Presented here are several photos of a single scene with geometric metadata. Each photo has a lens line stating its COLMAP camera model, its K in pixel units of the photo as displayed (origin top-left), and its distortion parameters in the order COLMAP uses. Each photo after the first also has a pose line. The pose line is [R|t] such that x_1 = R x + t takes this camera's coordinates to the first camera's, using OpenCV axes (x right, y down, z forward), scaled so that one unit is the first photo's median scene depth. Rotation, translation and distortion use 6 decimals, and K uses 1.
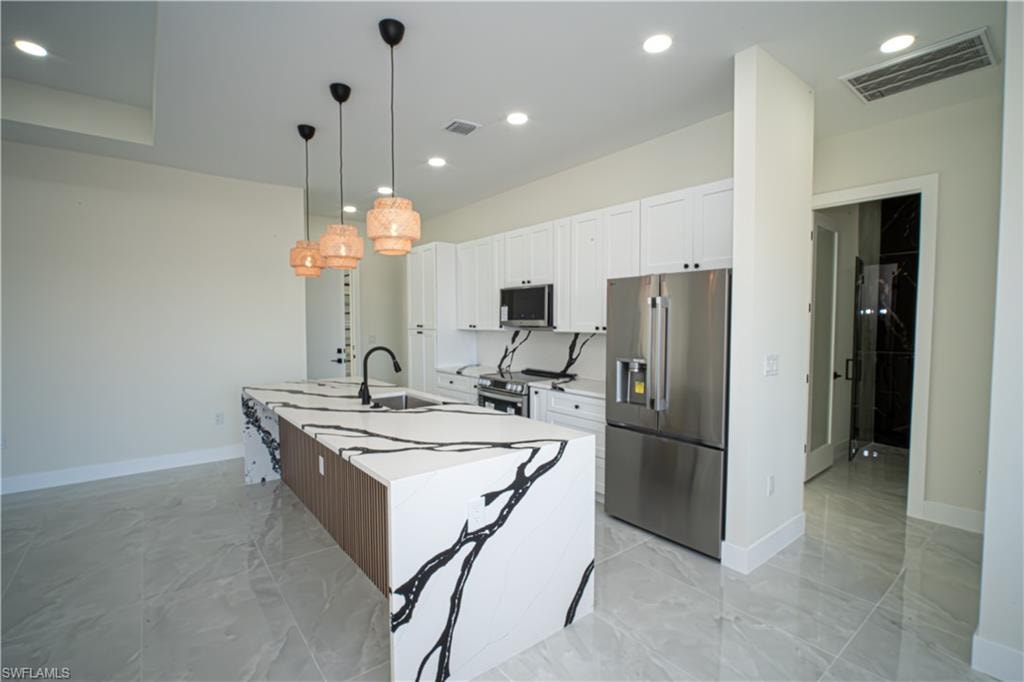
lens RADIAL K [[474.5, 0, 513.6], [0, 474.5, 345.3], [0, 0, 1]] dist [-0.012281, 0.000032]
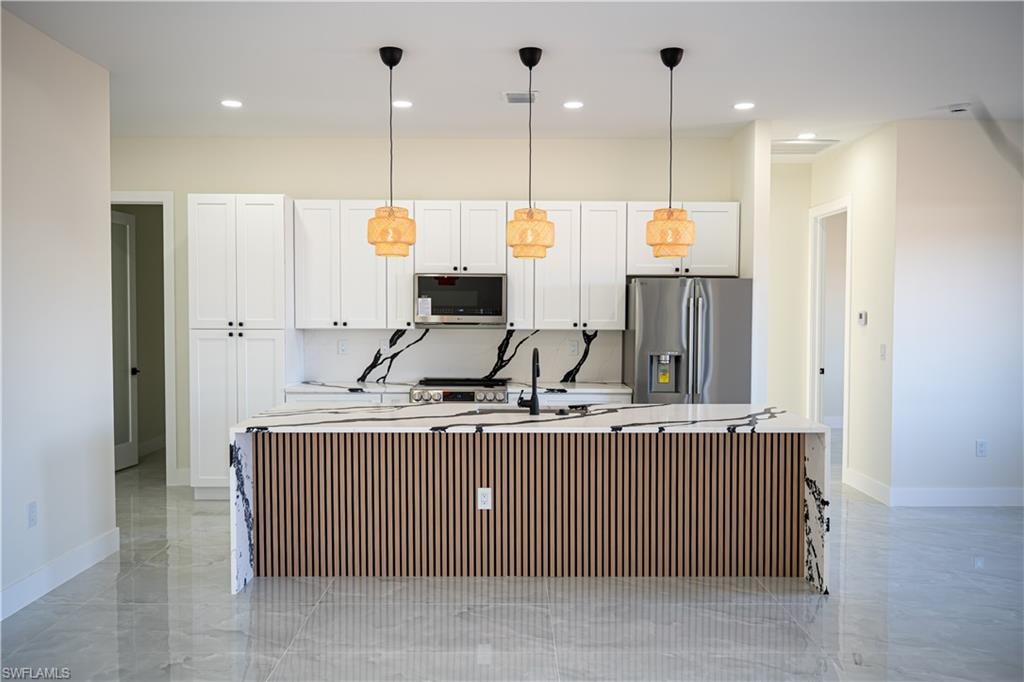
lens RADIAL K [[820.0, 0, 512.0], [0, 820.0, 341.0], [0, 0, 1]] dist [0.005180, 0.002176]
pose [[0.612236, -0.024735, 0.790288, -1.095960], [0.035669, 0.999357, 0.003645, -0.012573], [-0.789870, 0.025958, 0.612725, 0.080648]]
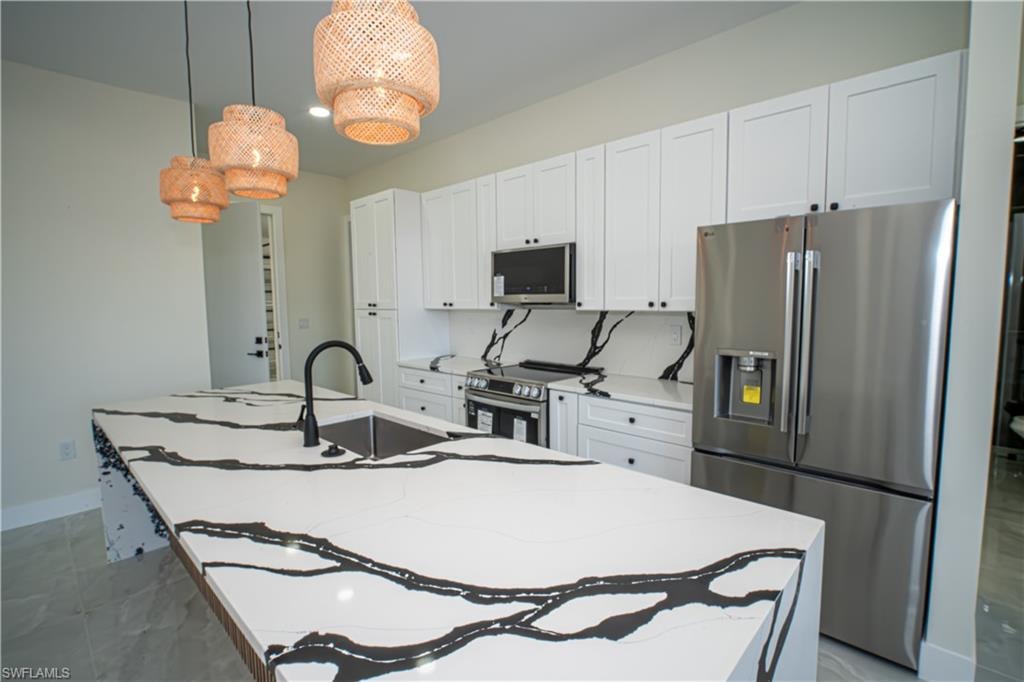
lens RADIAL K [[474.5, 0, 513.6], [0, 474.5, 345.3], [0, 0, 1]] dist [-0.012281, 0.000032]
pose [[0.990179, -0.022931, 0.137912, -0.109994], [0.016868, 0.998846, 0.044970, -0.009772], [-0.138784, -0.042202, 0.989423, 0.307733]]
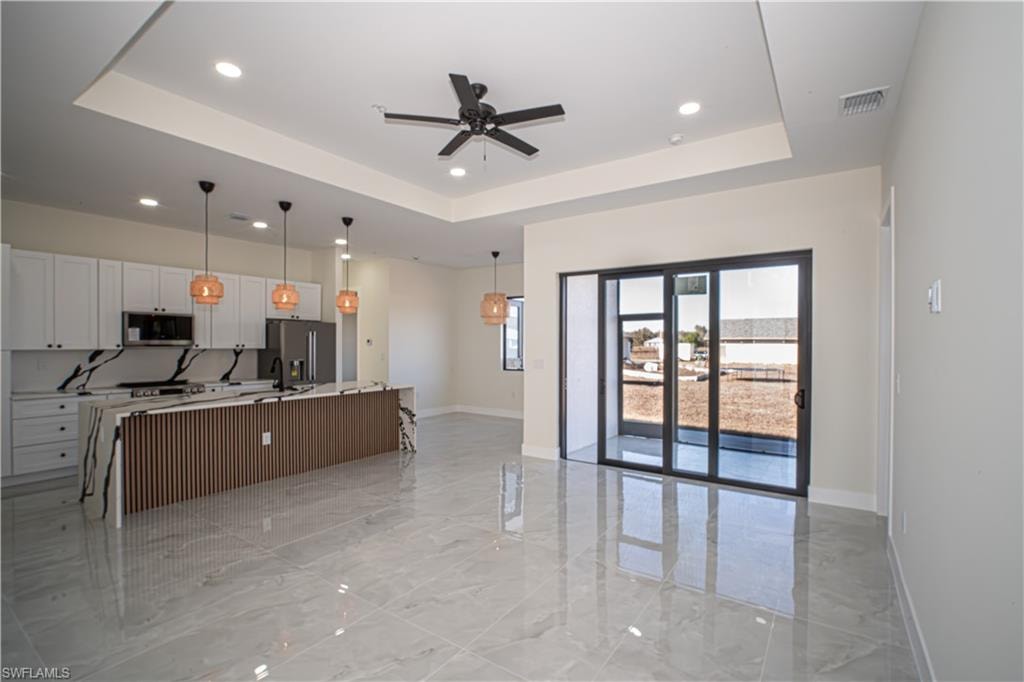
lens RADIAL K [[474.5, 0, 513.6], [0, 474.5, 345.3], [0, 0, 1]] dist [-0.012281, 0.000032]
pose [[-0.295633, -0.005836, 0.955284, -1.525566], [0.044400, 0.998817, 0.019843, -0.024718], [-0.954269, 0.048281, -0.295024, 0.513799]]
